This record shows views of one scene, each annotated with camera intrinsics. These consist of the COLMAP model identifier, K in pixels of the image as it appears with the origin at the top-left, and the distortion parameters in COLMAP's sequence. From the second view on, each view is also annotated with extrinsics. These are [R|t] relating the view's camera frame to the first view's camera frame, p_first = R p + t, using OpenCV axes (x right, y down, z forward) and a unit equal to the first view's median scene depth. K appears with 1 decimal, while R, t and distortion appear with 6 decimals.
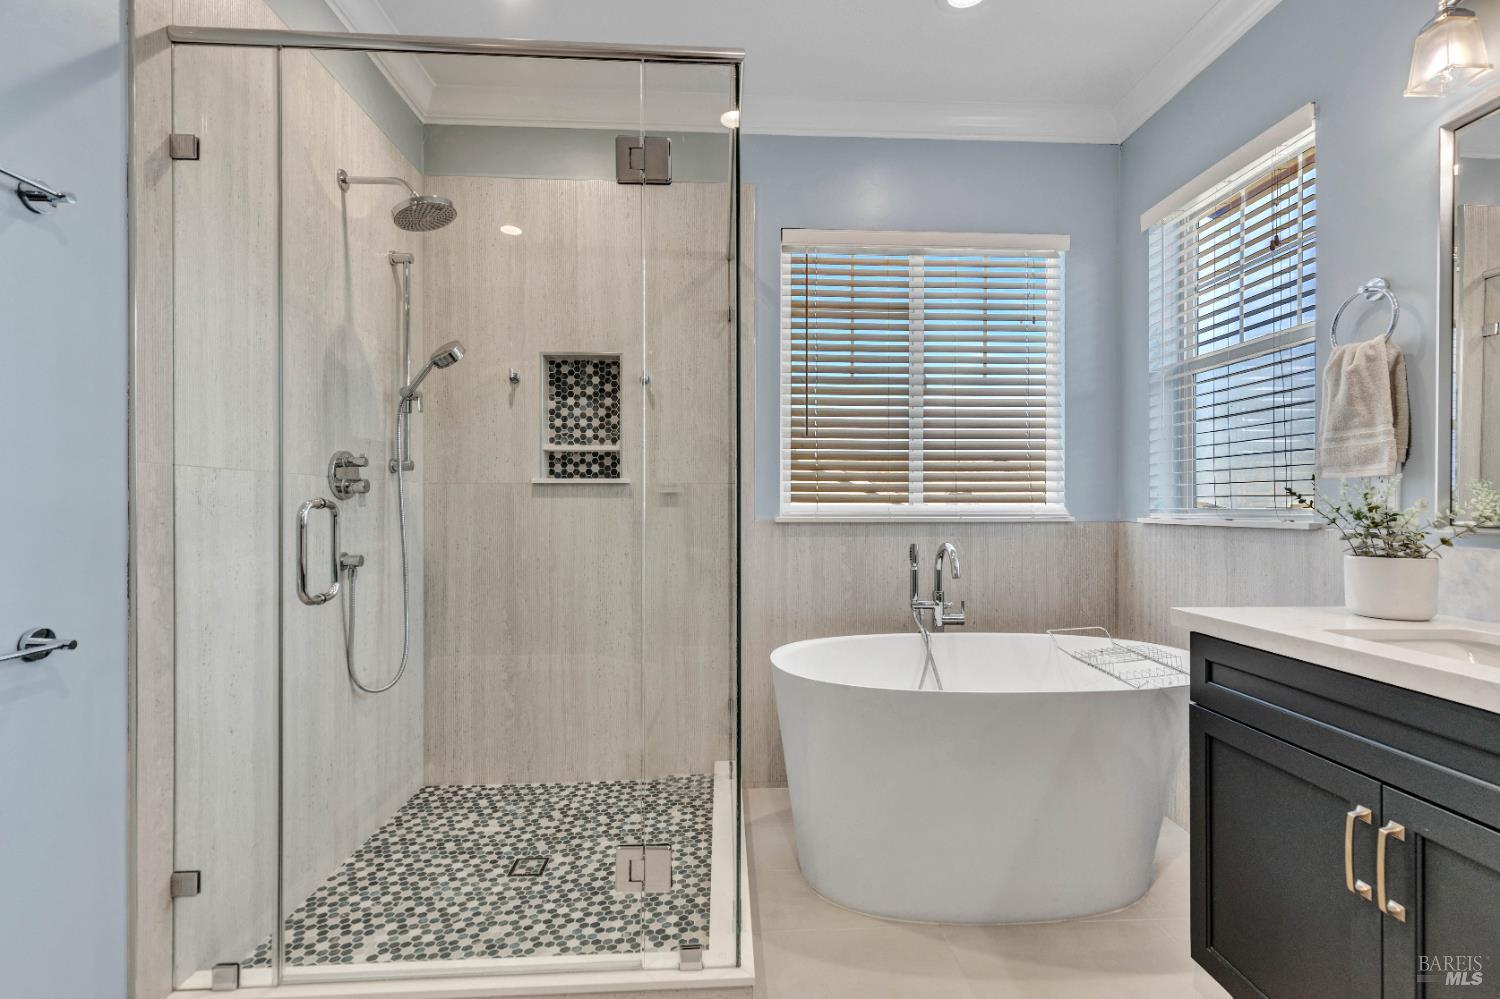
lens RADIAL K [[686.2, 0, 750.0], [0, 686.2, 499.5], [0, 0, 1]] dist [0.001493, -0.000233]
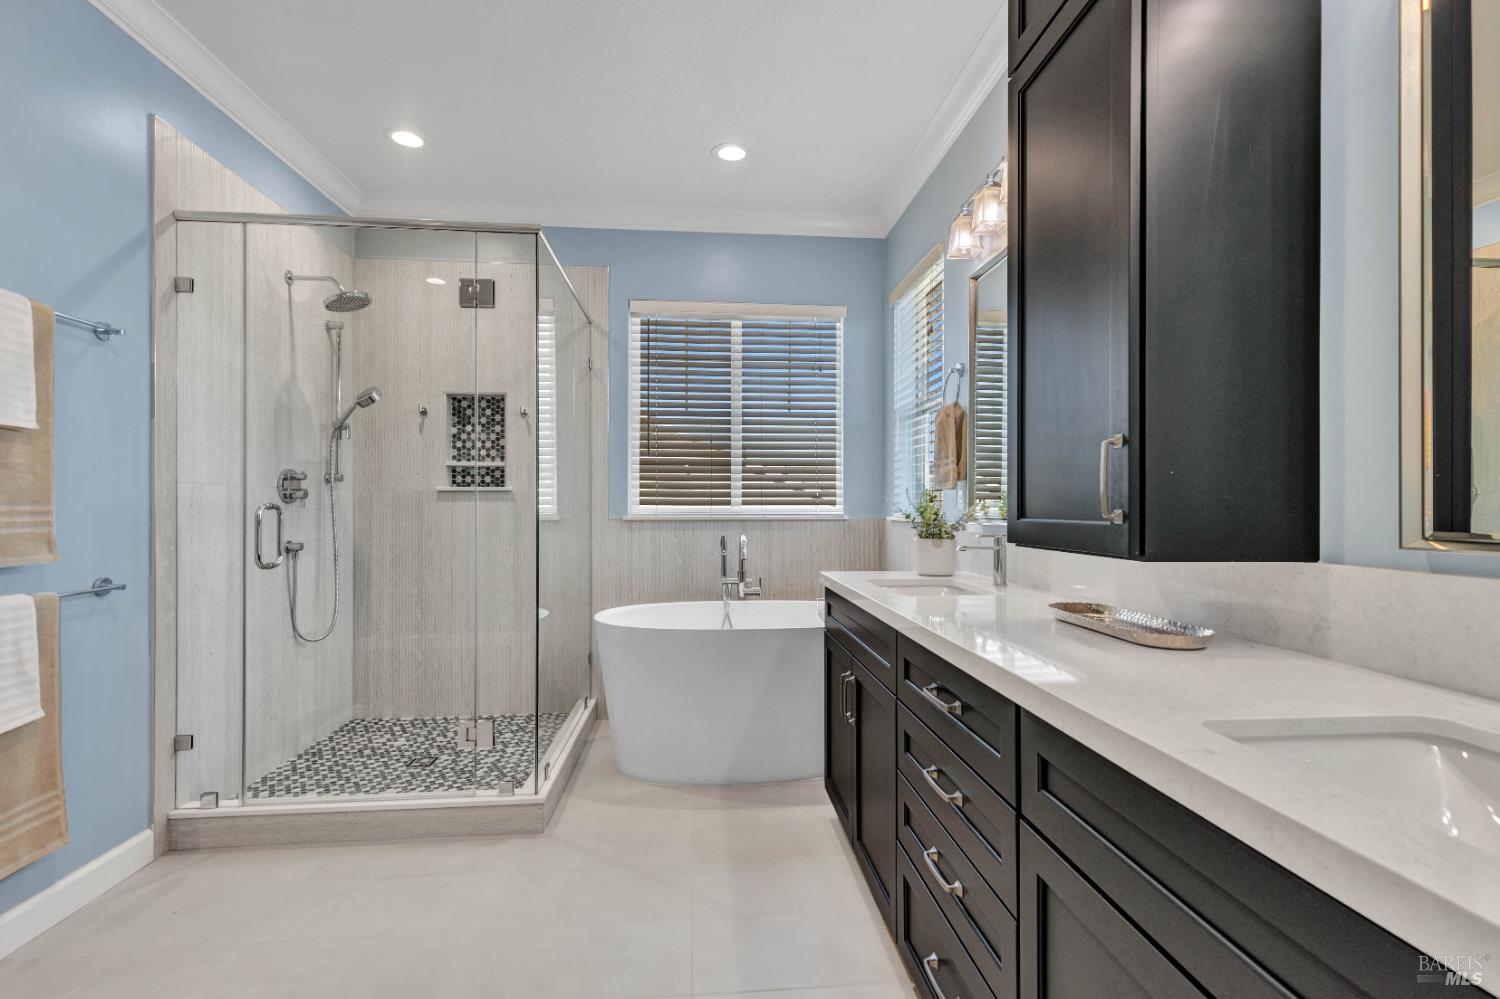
lens RADIAL K [[691.0, 0, 750.0], [0, 691.0, 499.5], [0, 0, 1]] dist [0.000088, 0.000149]
pose [[0.999275, 0.000469, 0.038071, 0.277664], [-0.000360, 0.999996, -0.002869, -0.003529], [-0.038072, 0.002853, 0.999271, -0.420387]]
